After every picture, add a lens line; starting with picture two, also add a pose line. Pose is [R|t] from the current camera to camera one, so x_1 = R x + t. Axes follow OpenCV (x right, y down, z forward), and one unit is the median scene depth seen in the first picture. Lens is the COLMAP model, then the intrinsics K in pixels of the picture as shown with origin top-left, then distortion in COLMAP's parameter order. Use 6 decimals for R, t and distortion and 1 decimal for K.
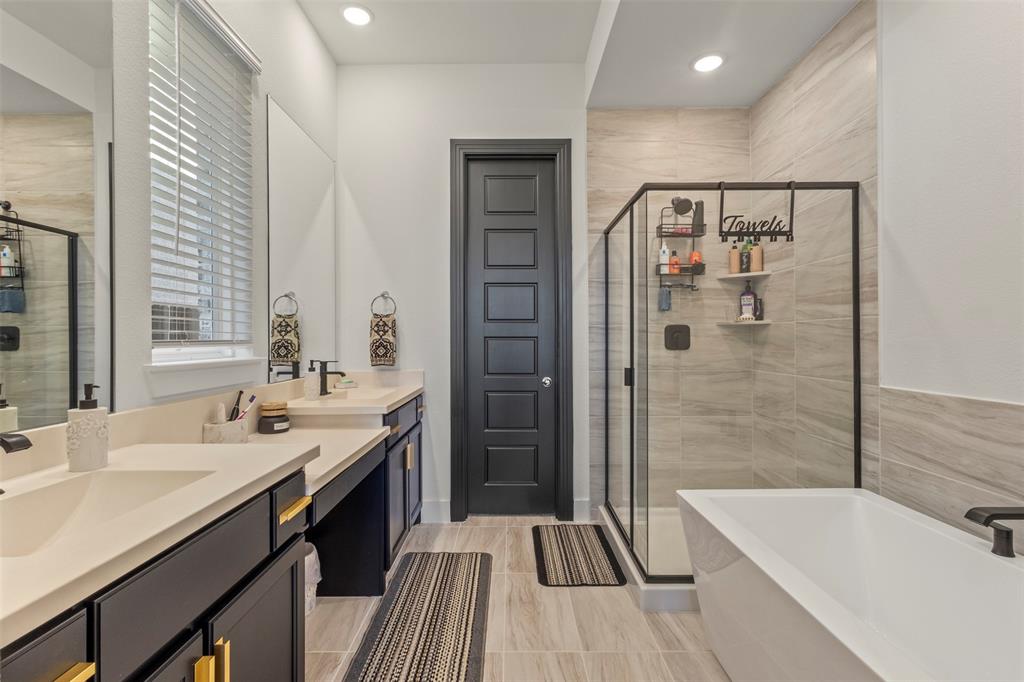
lens RADIAL K [[476.5, 0, 502.8], [0, 476.5, 342.8], [0, 0, 1]] dist [0.003271, -0.000041]
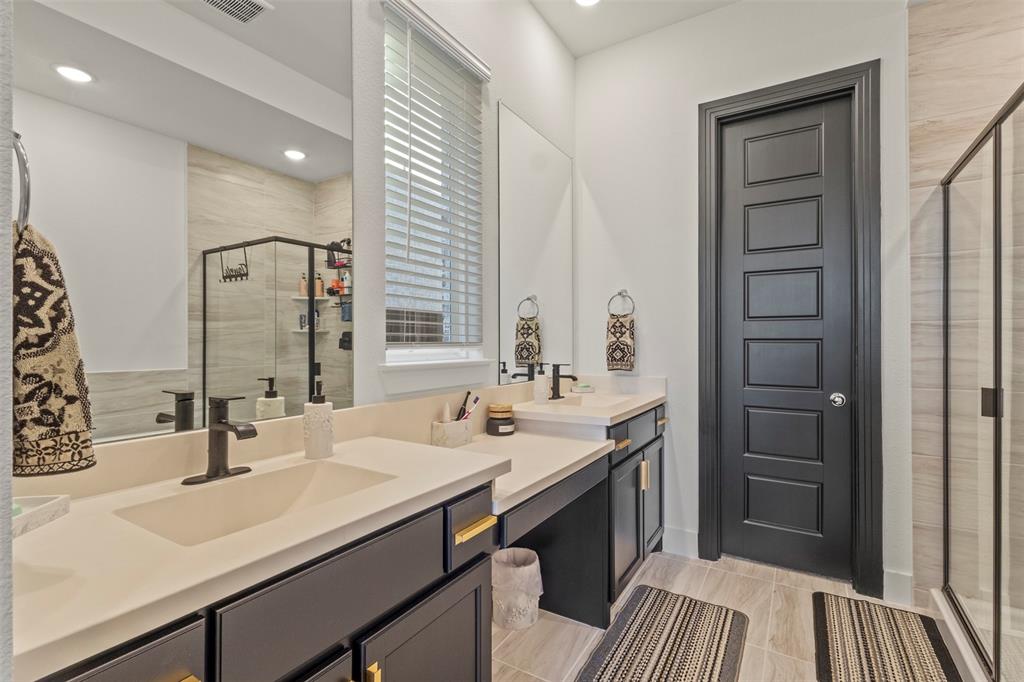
lens RADIAL K [[476.5, 0, 502.8], [0, 476.5, 342.8], [0, 0, 1]] dist [0.003271, -0.000041]
pose [[0.856243, 0.002326, -0.516568, 0.034220], [-0.005052, 0.999980, -0.003872, -0.000675], [0.516548, 0.005925, 0.856238, 0.112590]]
